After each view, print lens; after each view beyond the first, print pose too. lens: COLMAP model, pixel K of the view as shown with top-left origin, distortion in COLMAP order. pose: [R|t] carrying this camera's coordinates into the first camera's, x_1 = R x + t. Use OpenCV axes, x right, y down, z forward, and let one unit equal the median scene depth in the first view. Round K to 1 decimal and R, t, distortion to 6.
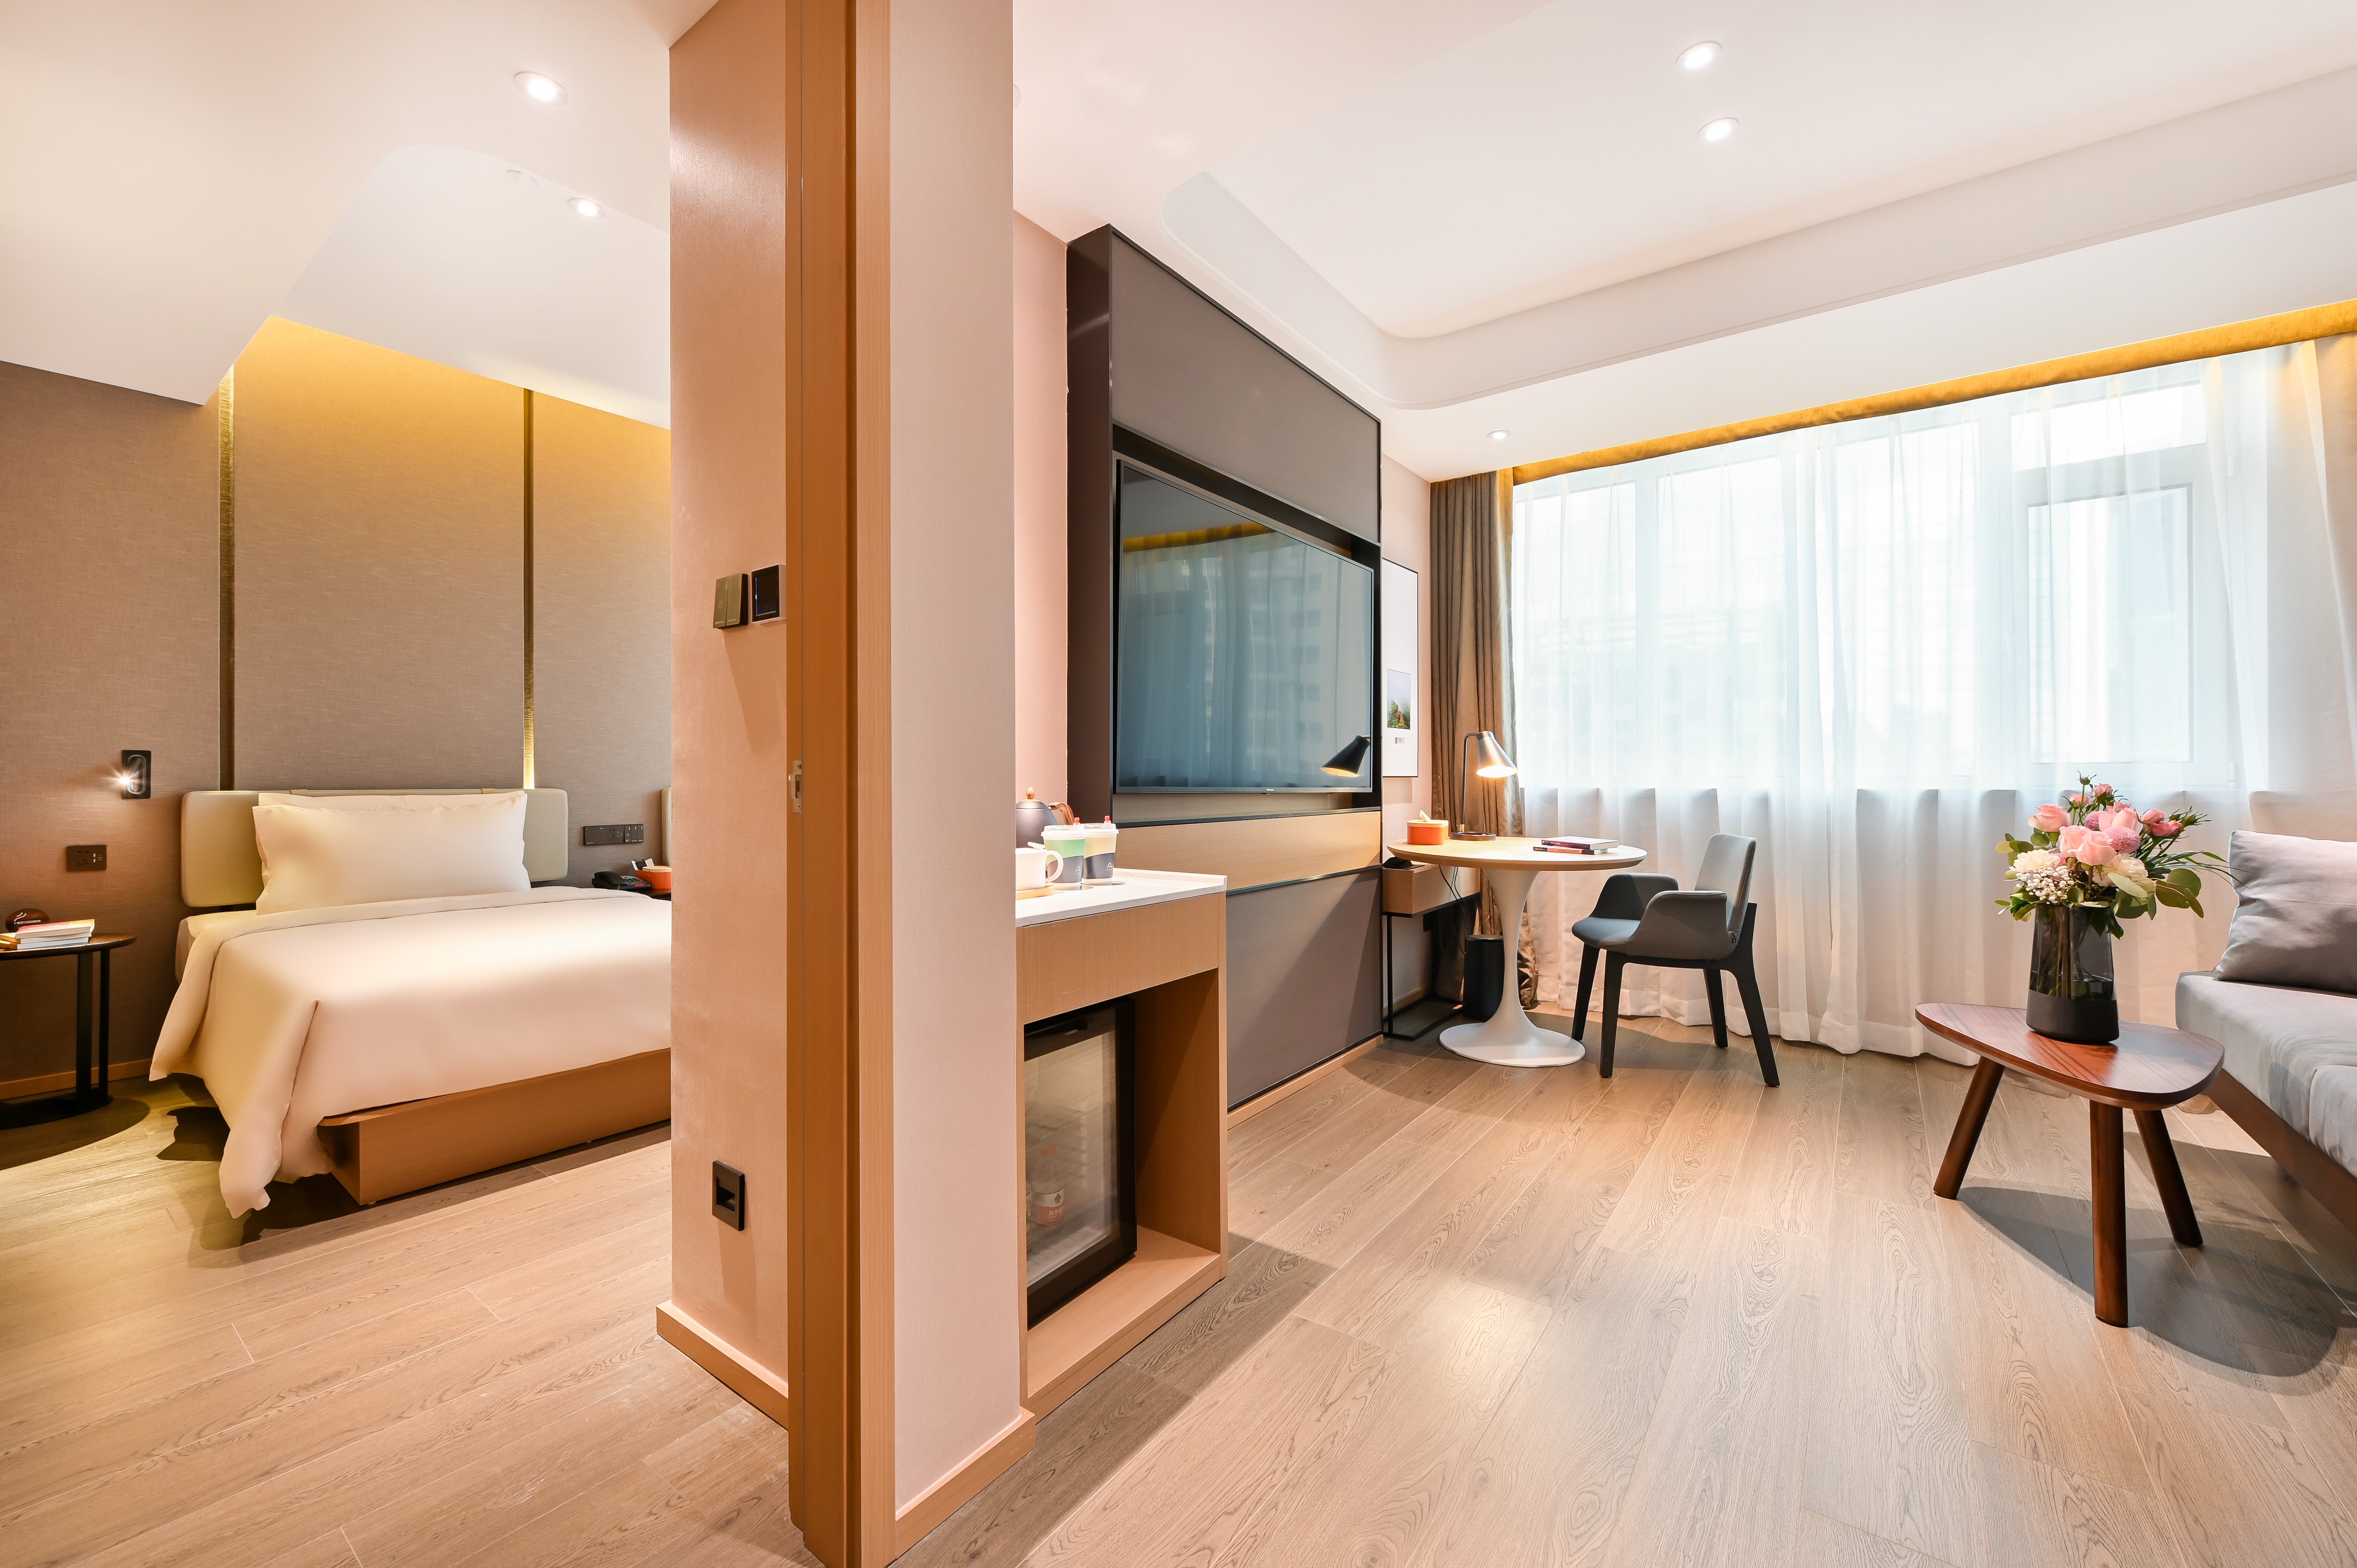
lens RADIAL K [[940.0, 0, 1169.8], [0, 940.0, 774.4], [0, 0, 1]] dist [0.000029, -0.000495]
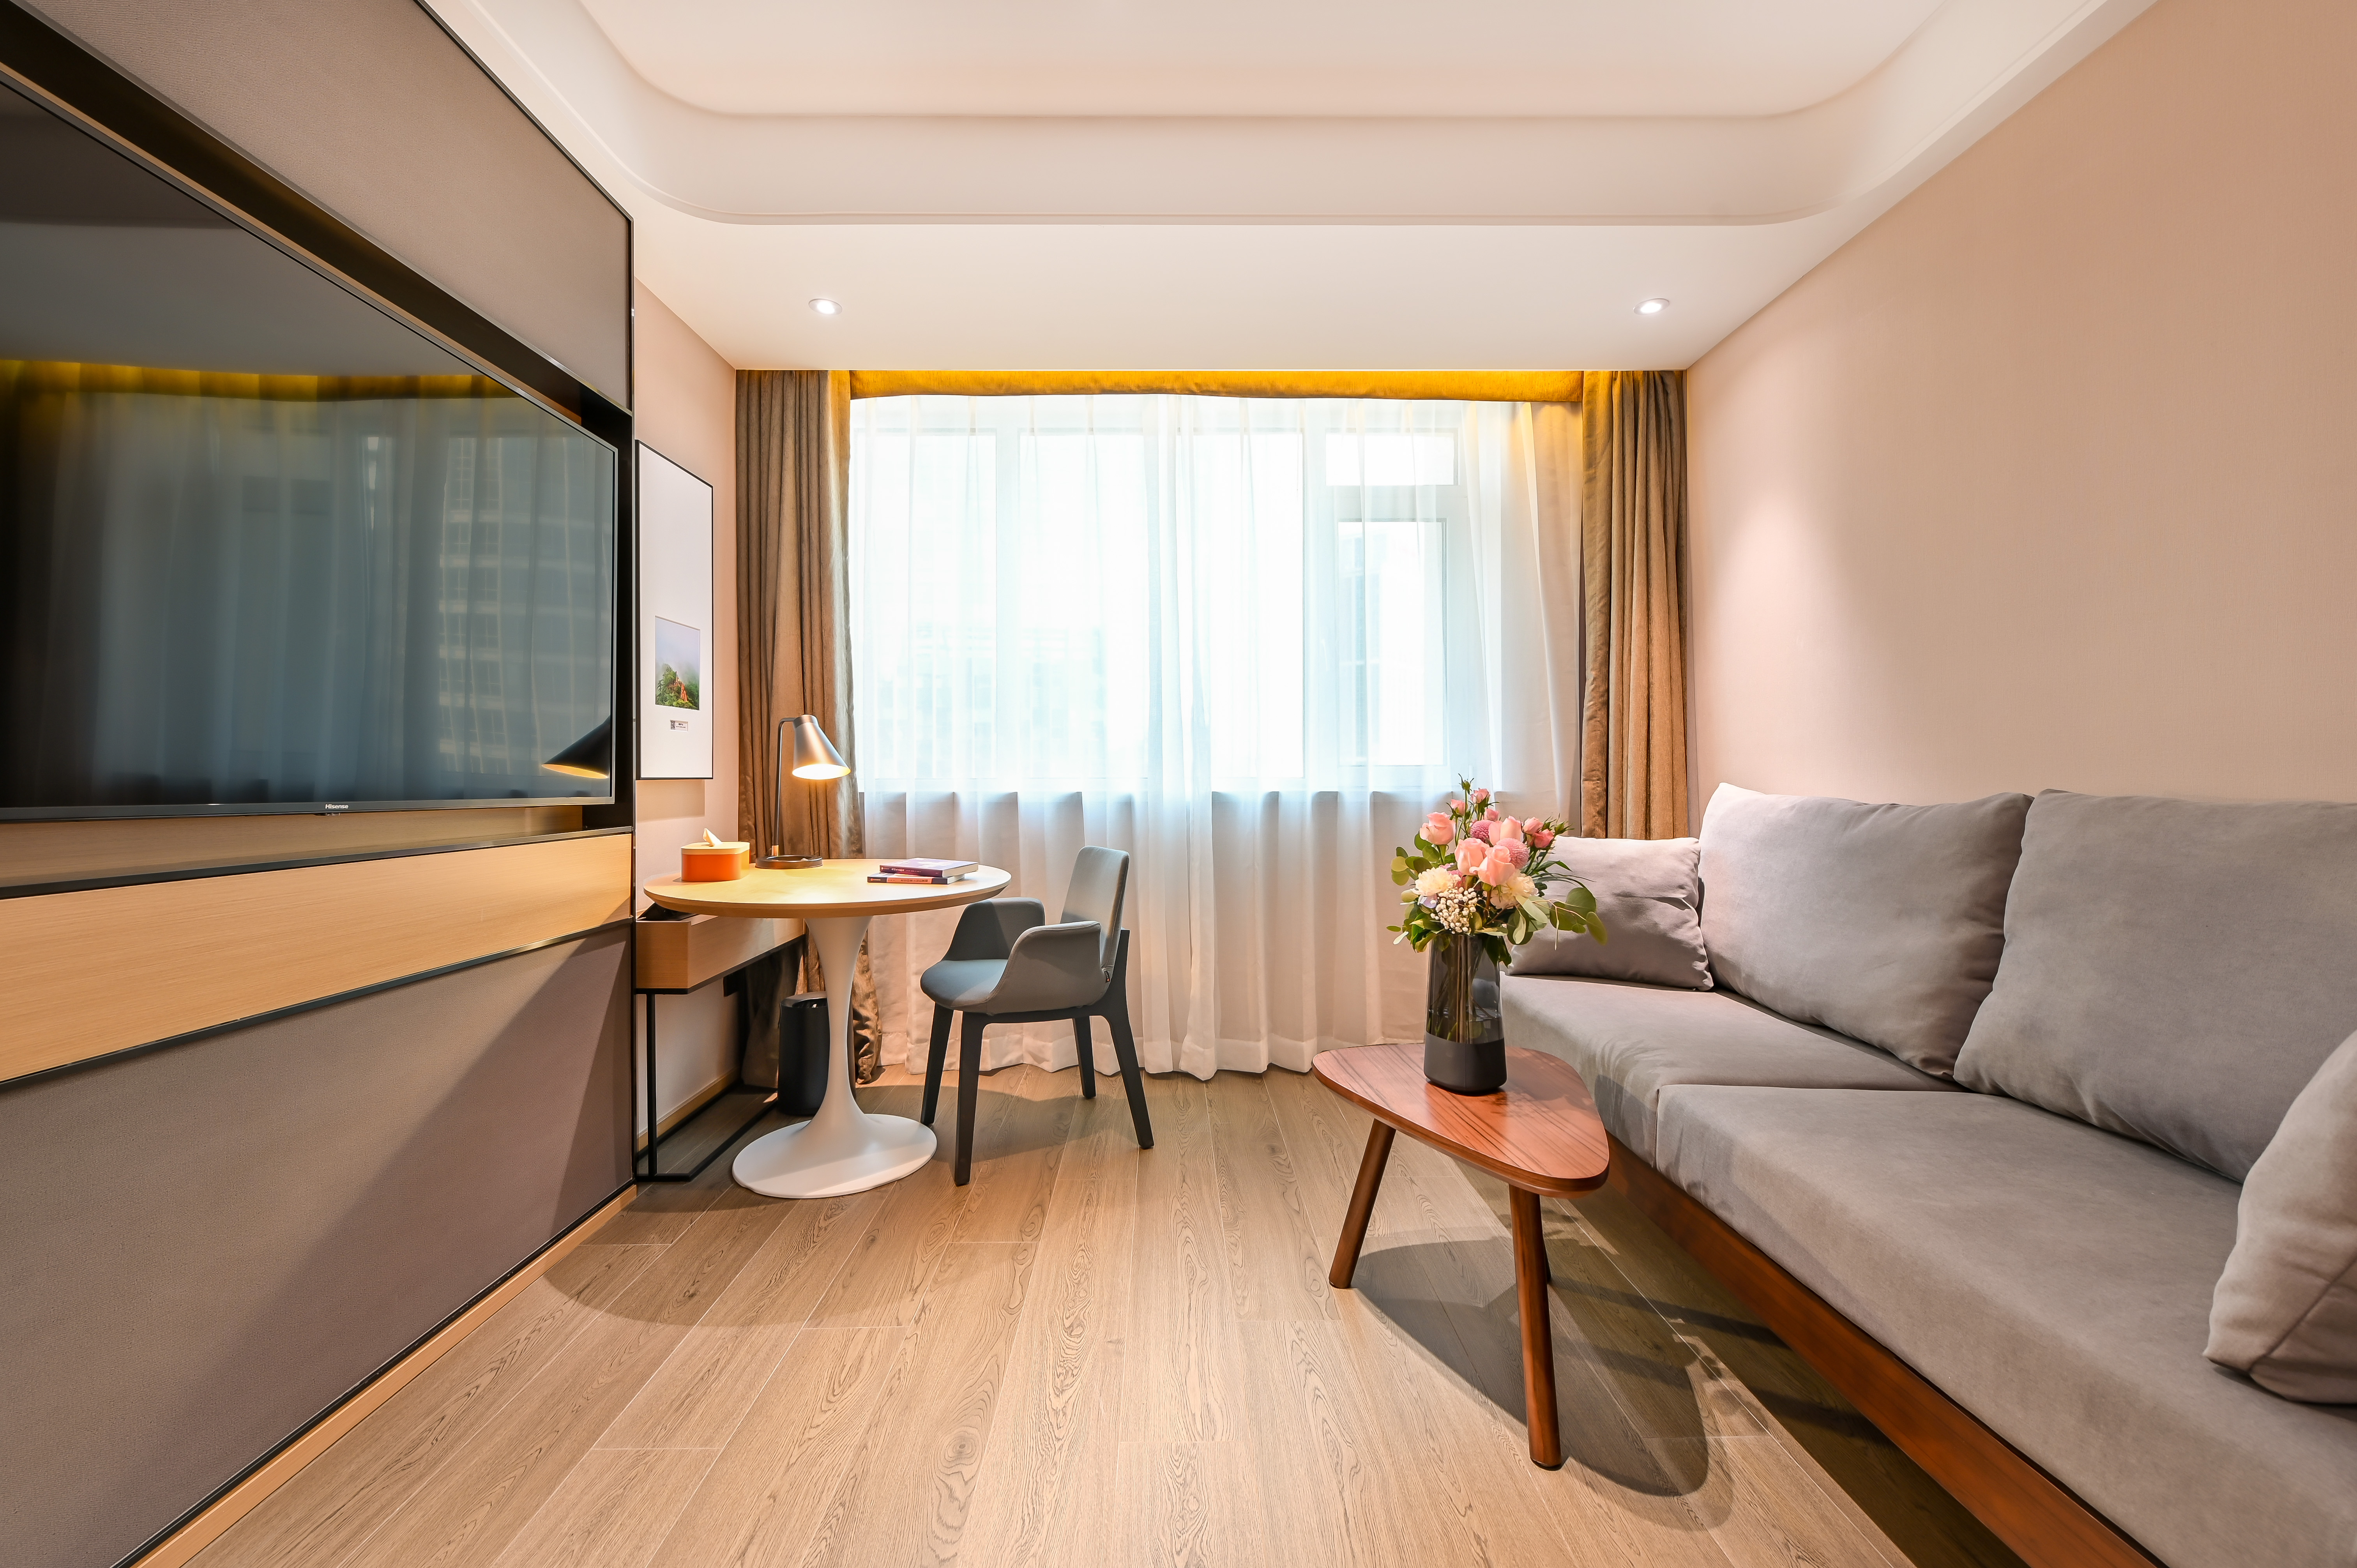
lens RADIAL K [[940.0, 0, 1174.0], [0, 940.0, 779.1], [0, 0, 1]] dist [0.000029, -0.000495]
pose [[0.794662, -0.001773, 0.607050, 0.138799], [-0.001972, 0.999983, 0.005502, -0.002074], [-0.607049, -0.005569, 0.794645, 0.292856]]
